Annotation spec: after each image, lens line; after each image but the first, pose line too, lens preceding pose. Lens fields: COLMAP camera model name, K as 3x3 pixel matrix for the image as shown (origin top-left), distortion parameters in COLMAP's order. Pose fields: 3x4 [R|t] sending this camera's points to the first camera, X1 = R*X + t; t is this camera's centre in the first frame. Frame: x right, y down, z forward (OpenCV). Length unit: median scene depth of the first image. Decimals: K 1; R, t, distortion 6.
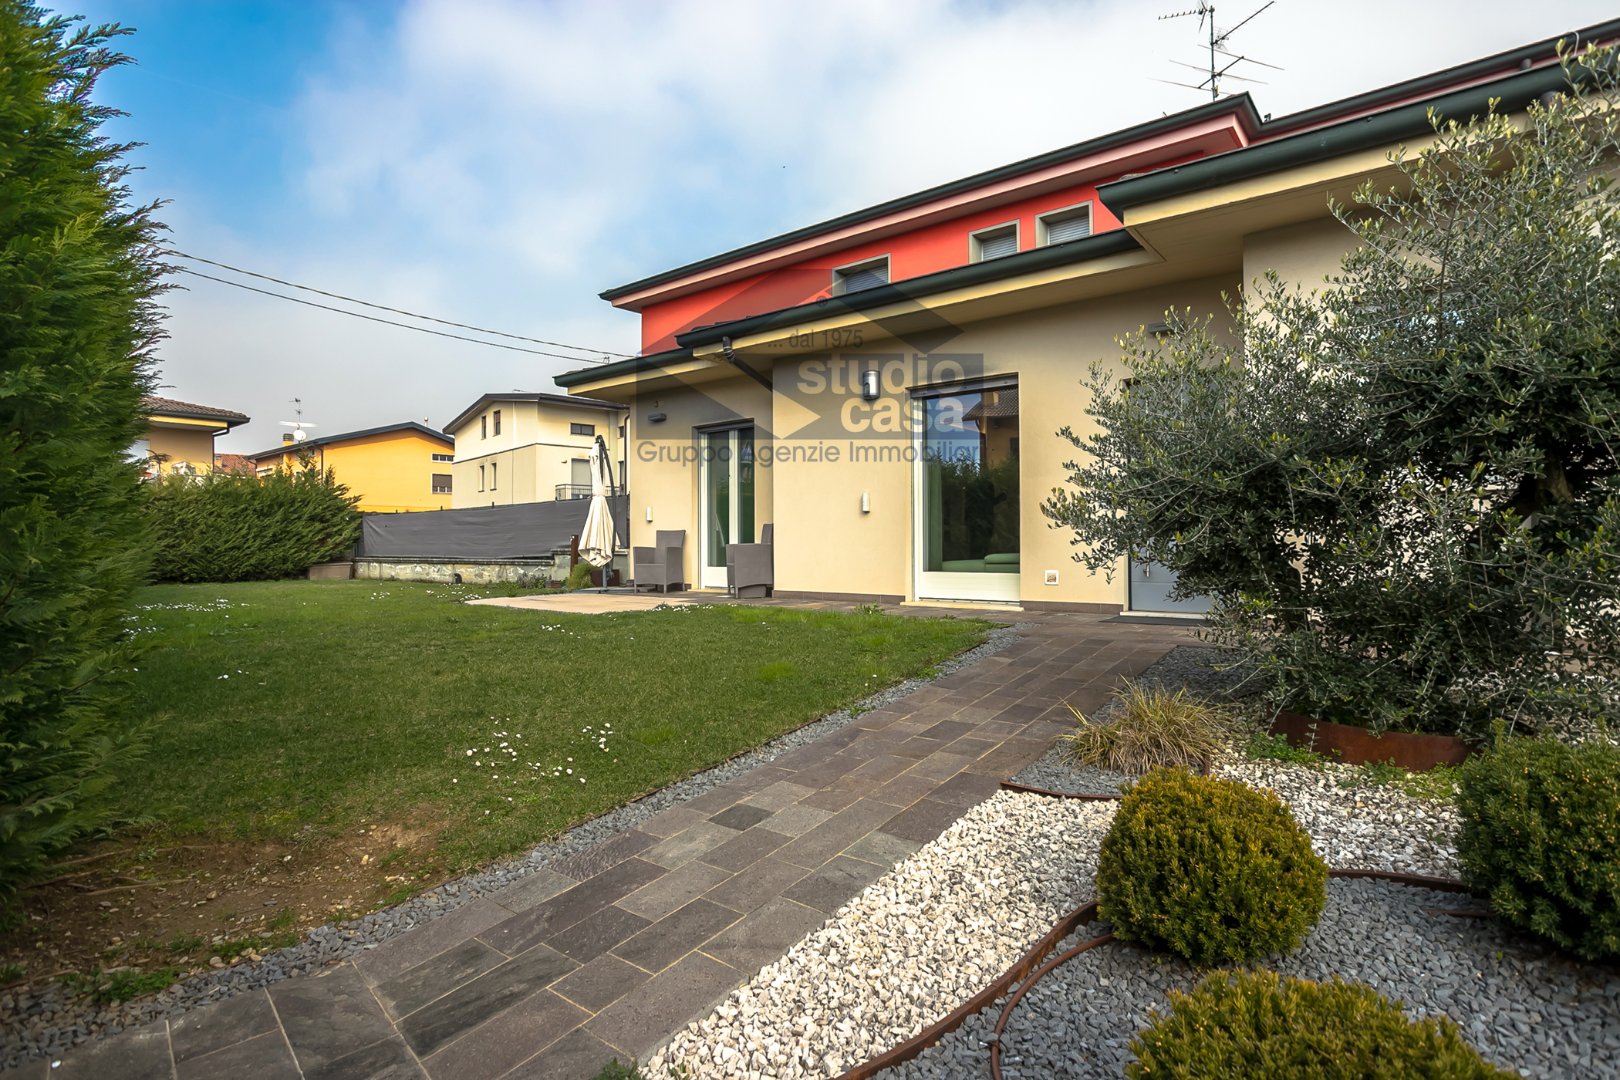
lens RADIAL K [[750.5, 0, 812.3], [0, 750.5, 540.9], [0, 0, 1]] dist [-0.018491, 0.000583]
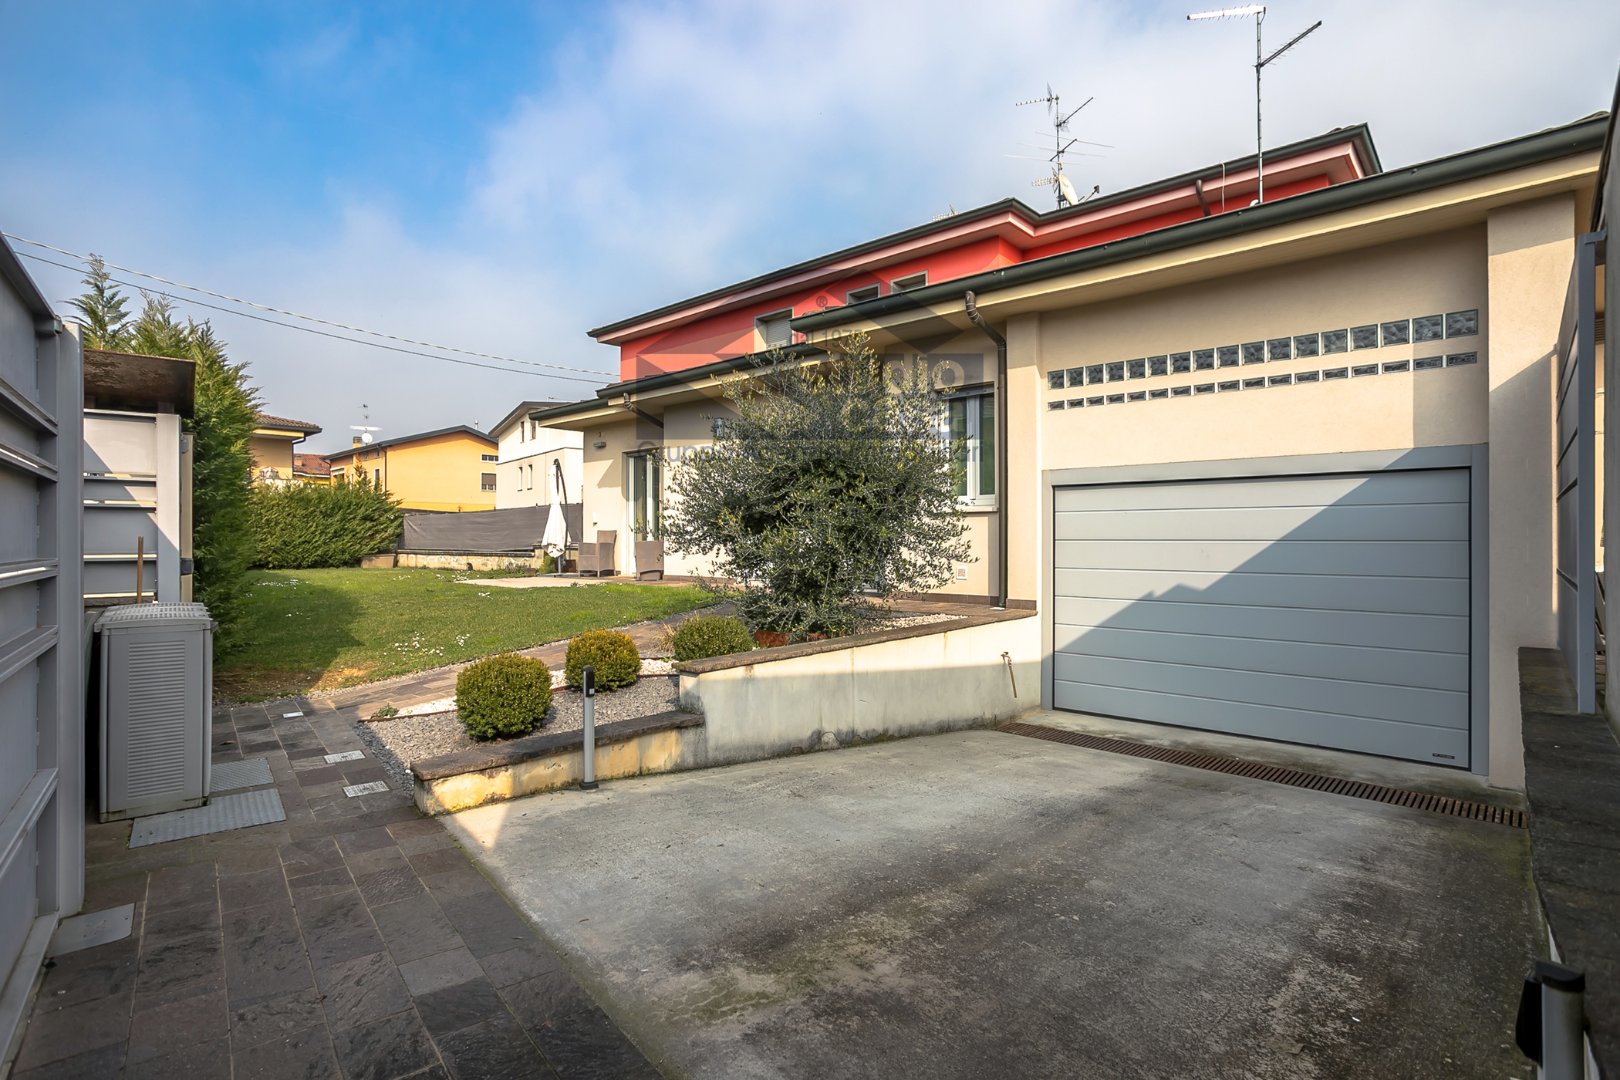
lens RADIAL K [[799.9, 0, 805.5], [0, 799.9, 534.1], [0, 0, 1]] dist [-0.041896, 0.021251]
pose [[0.994433, 0.002006, -0.105353, 0.207410], [-0.002070, 0.999998, -0.000500, -0.004907], [0.105351, 0.000715, 0.994435, -0.244499]]
